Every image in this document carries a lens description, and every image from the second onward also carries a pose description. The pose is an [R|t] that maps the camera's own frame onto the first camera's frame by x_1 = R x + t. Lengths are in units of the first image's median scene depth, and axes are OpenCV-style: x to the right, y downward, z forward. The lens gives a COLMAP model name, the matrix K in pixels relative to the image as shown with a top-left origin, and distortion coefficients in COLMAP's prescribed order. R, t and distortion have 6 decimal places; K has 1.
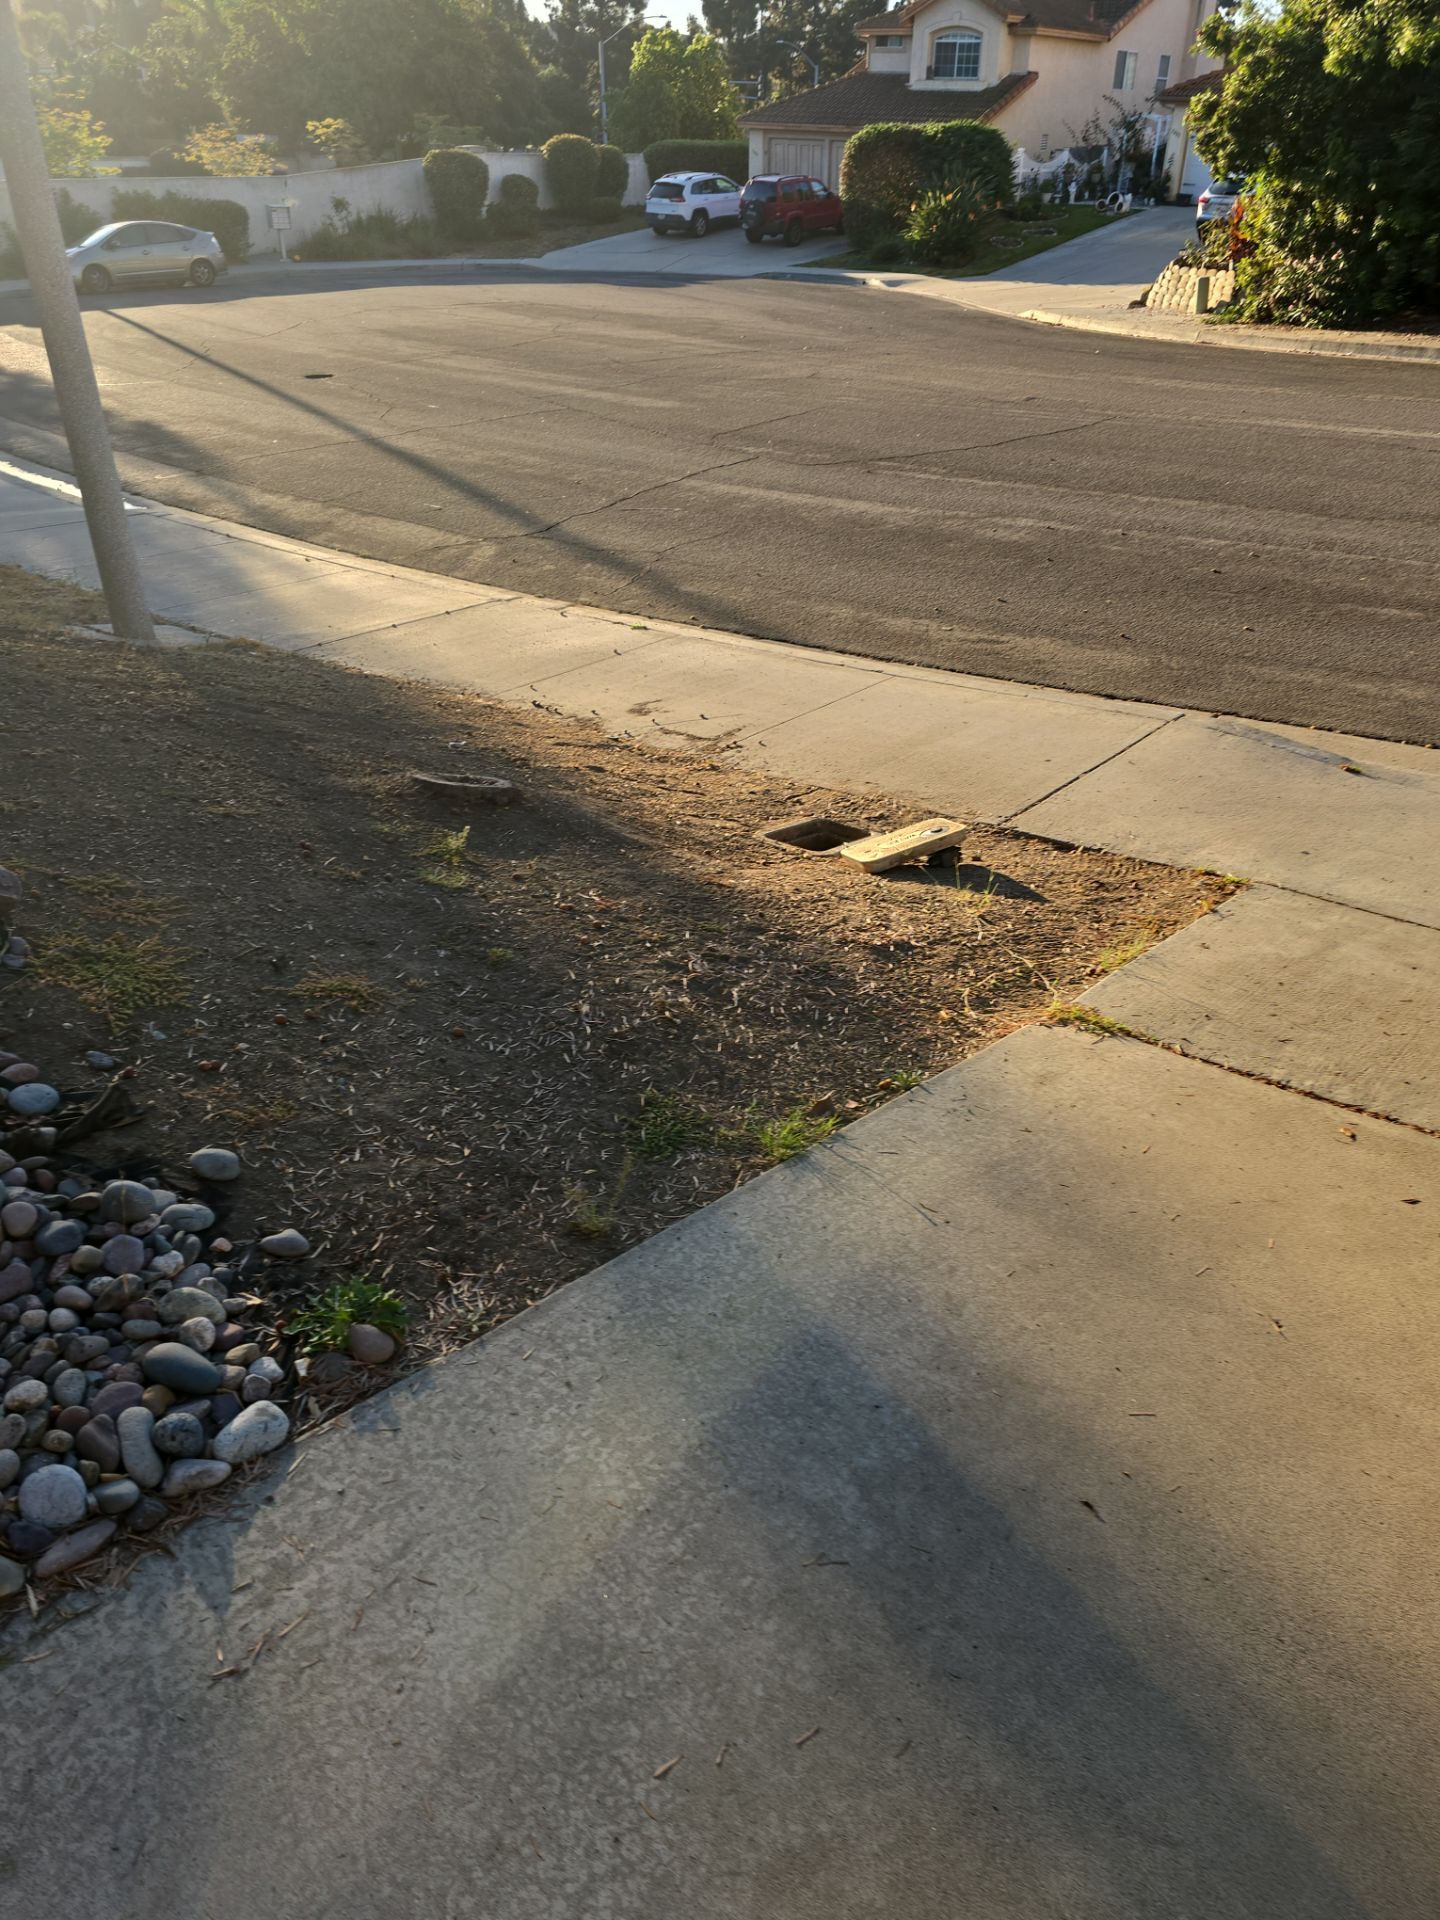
lens RADIAL K [[1292.6, 0, 723.0], [0, 1292.6, 955.7], [0, 0, 1]] dist [0.064315, -0.054220]
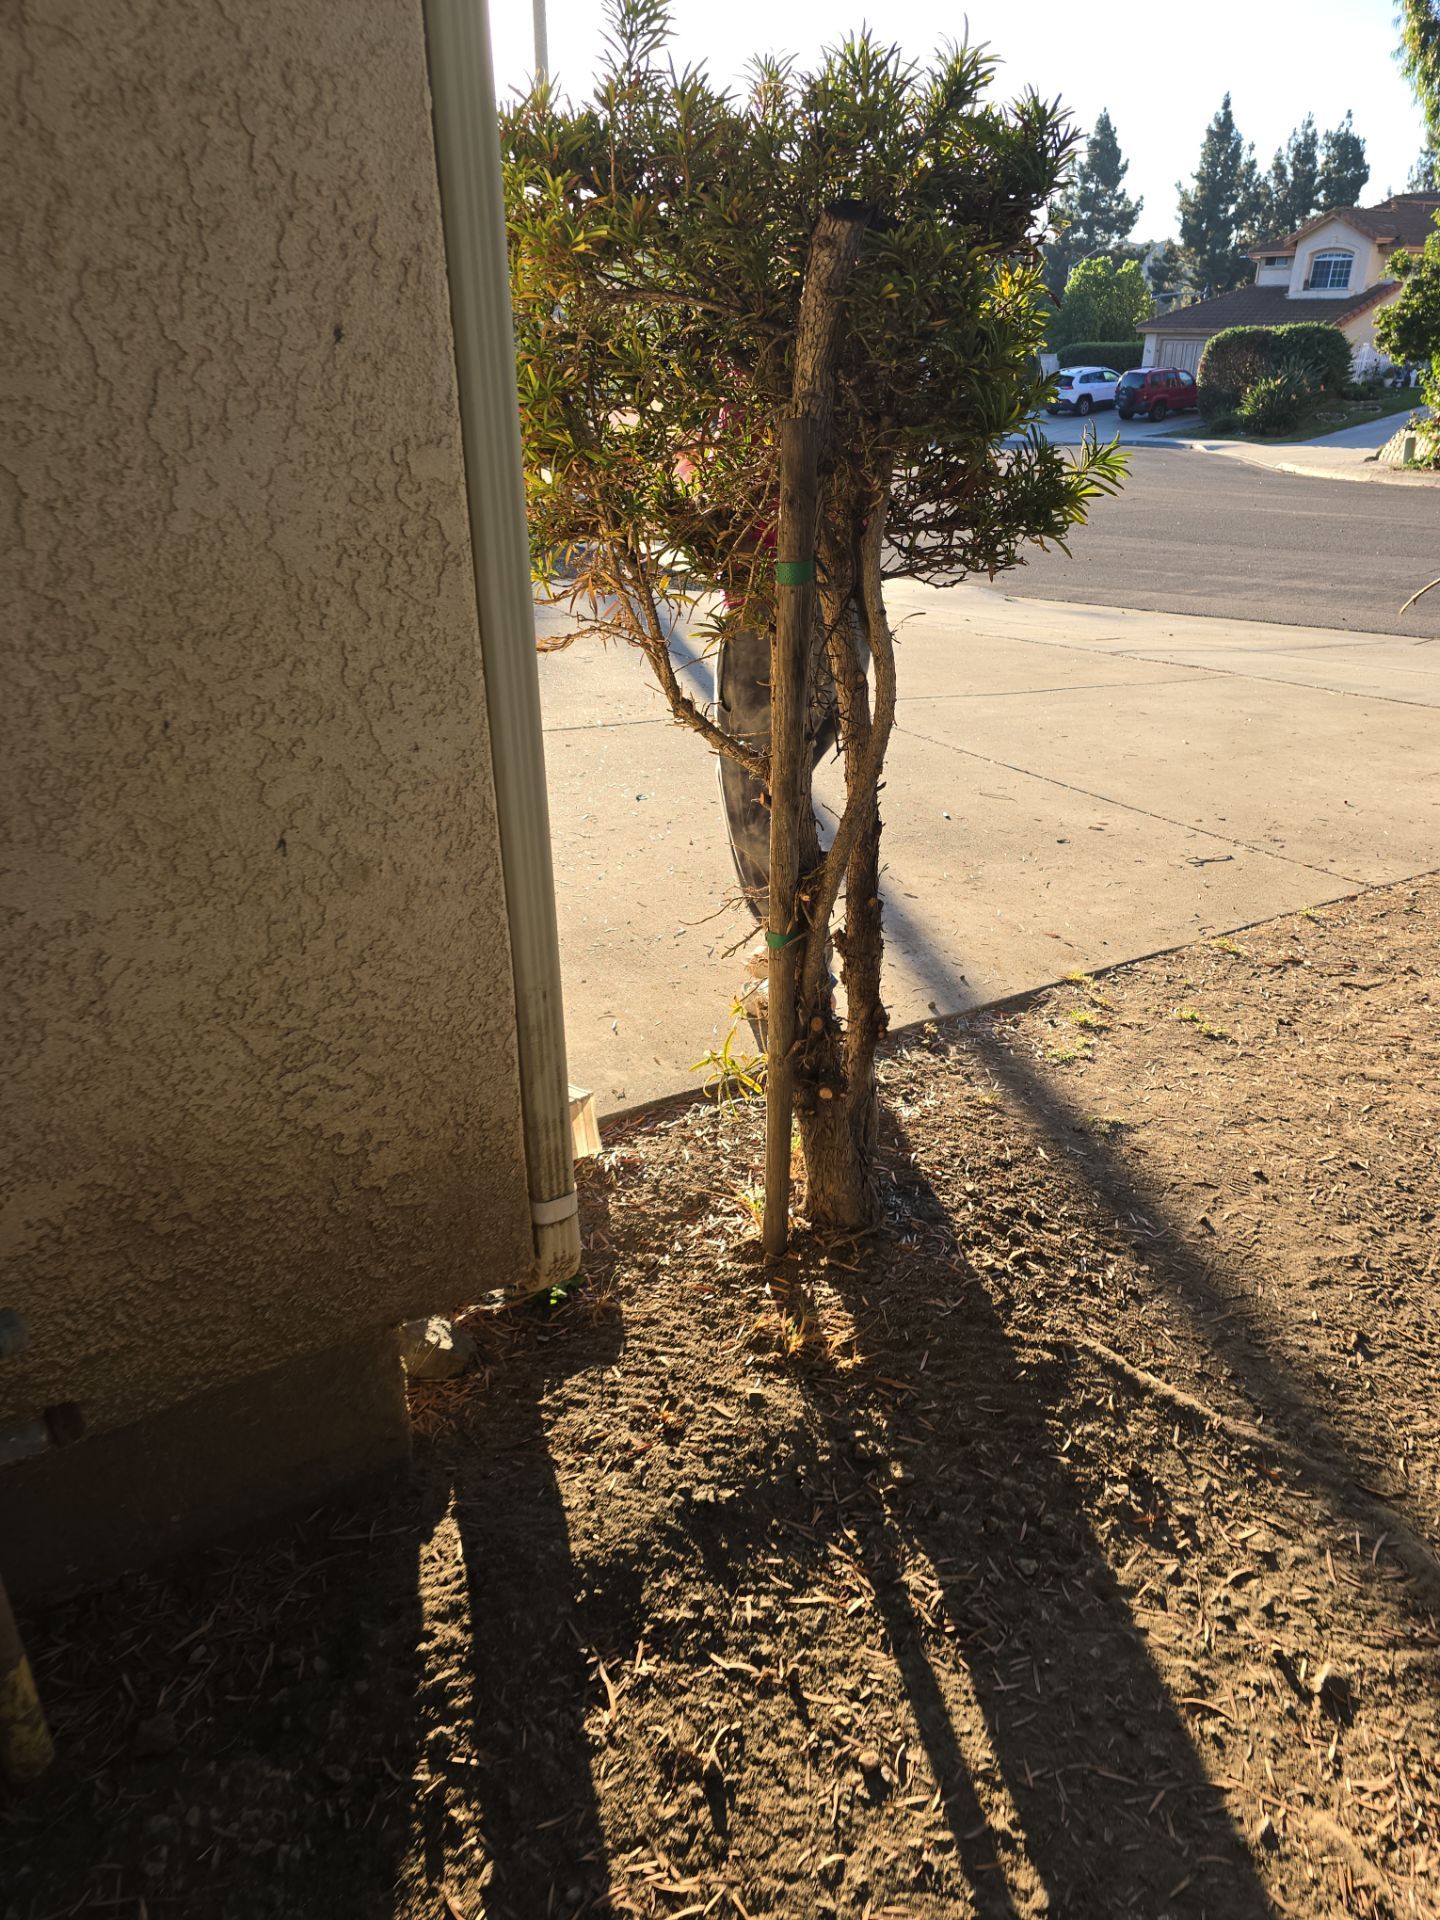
lens RADIAL K [[1319.9, 0, 706.6], [0, 1319.9, 967.1], [0, 0, 1]] dist [0.062039, -0.056523]
pose [[0.931810, 0.138444, -0.335504, 0.147978], [-0.177482, 0.980138, -0.088481, 0.137014], [0.316591, 0.141994, 0.937874, -0.221742]]
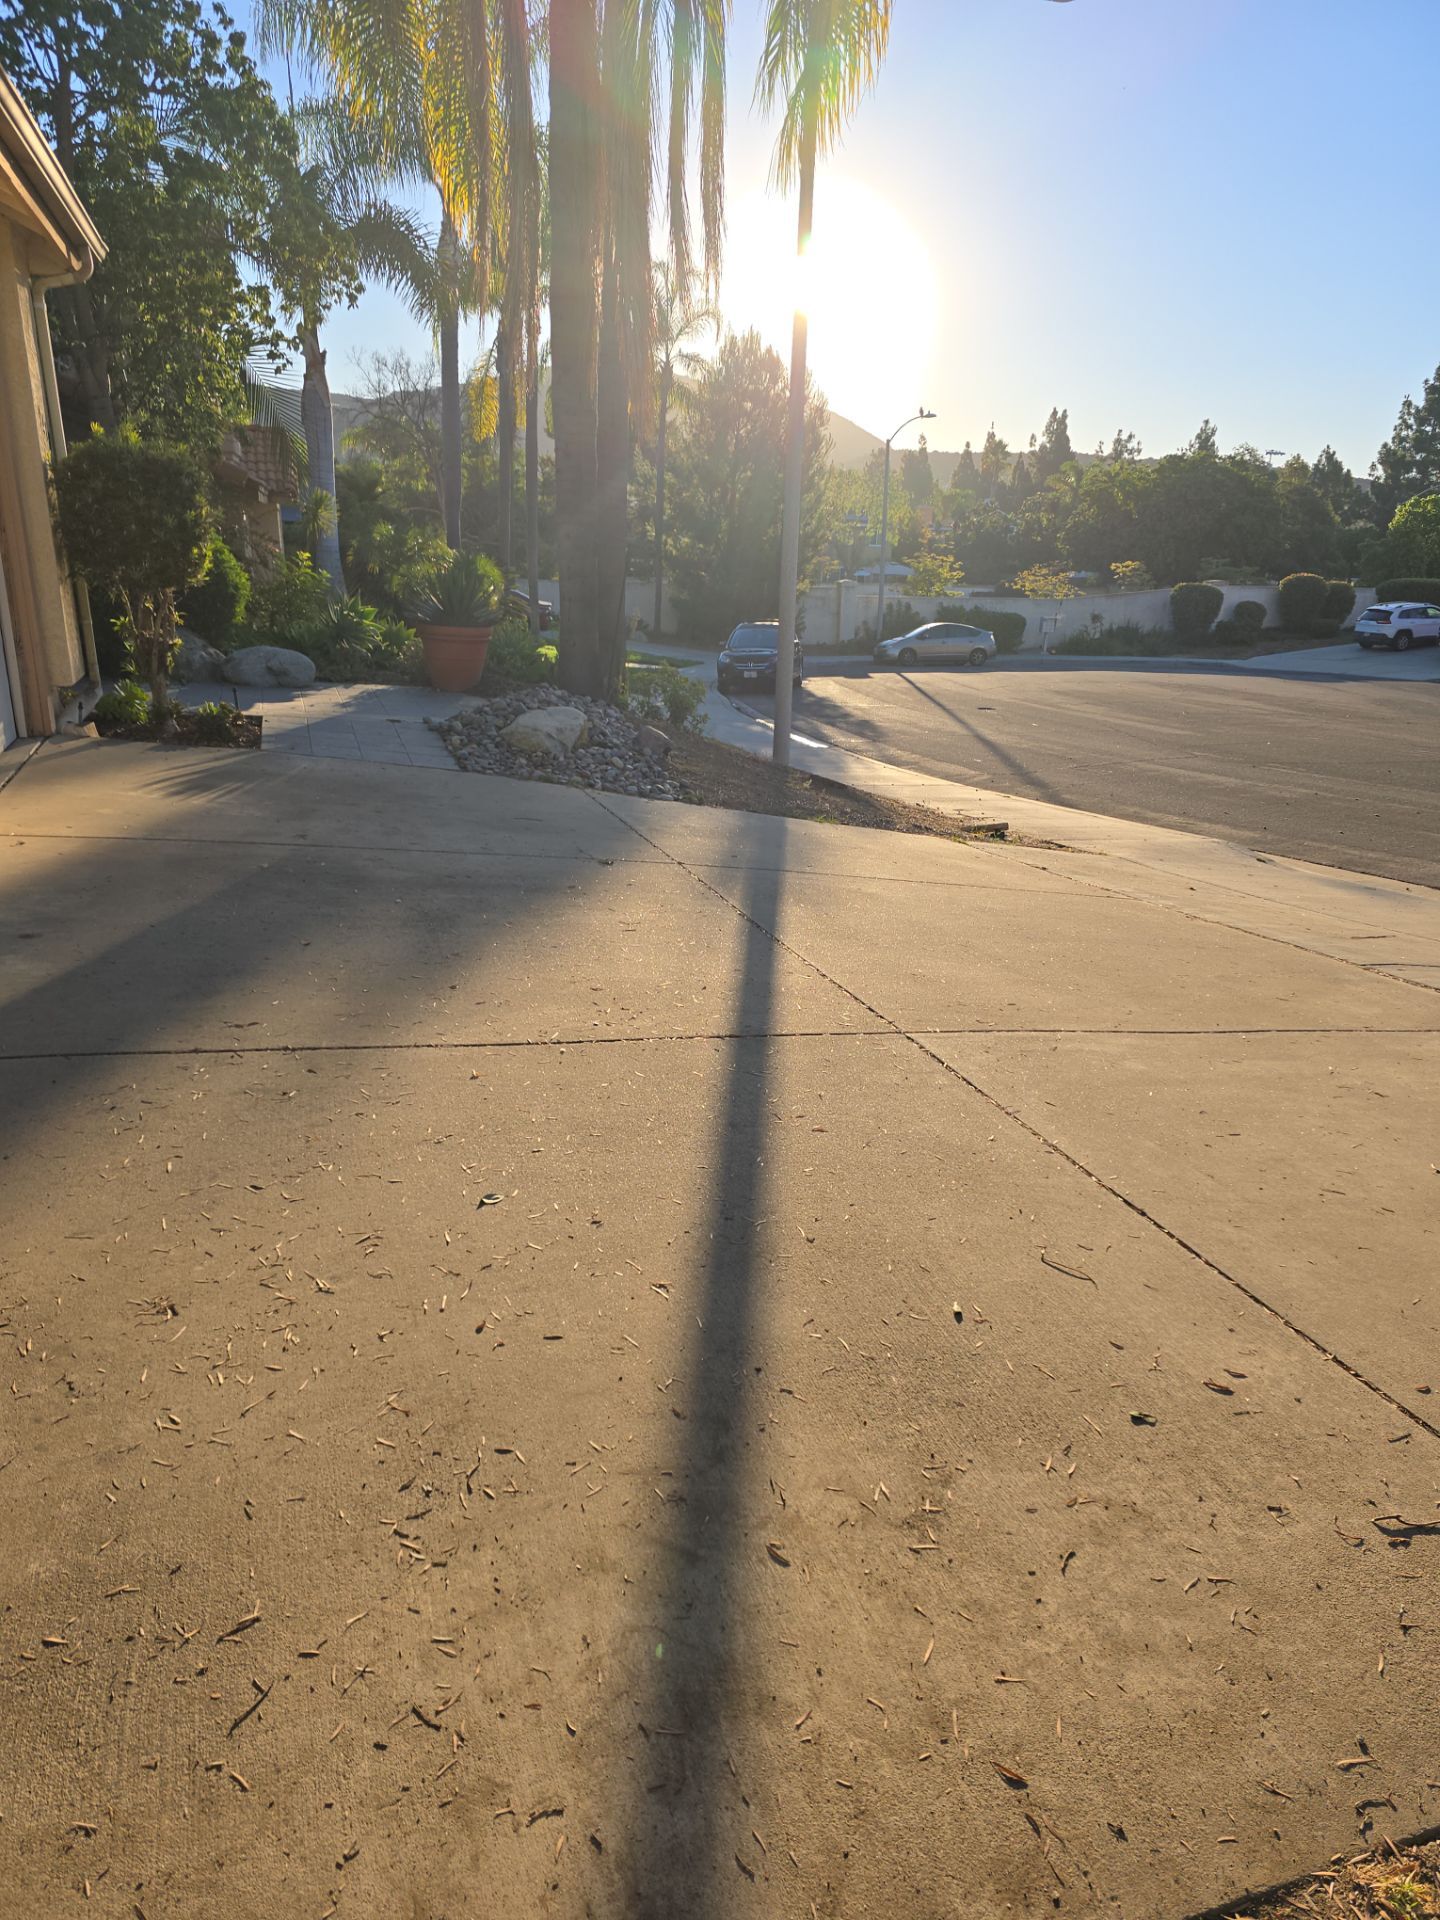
lens RADIAL K [[1292.6, 0, 723.0], [0, 1292.6, 955.7], [0, 0, 1]] dist [0.064315, -0.054220]
pose [[0.829901, 0.174593, -0.529889, 0.149543], [-0.310387, 0.933706, -0.178475, 0.100926], [0.463600, 0.312587, 0.829075, -0.163303]]
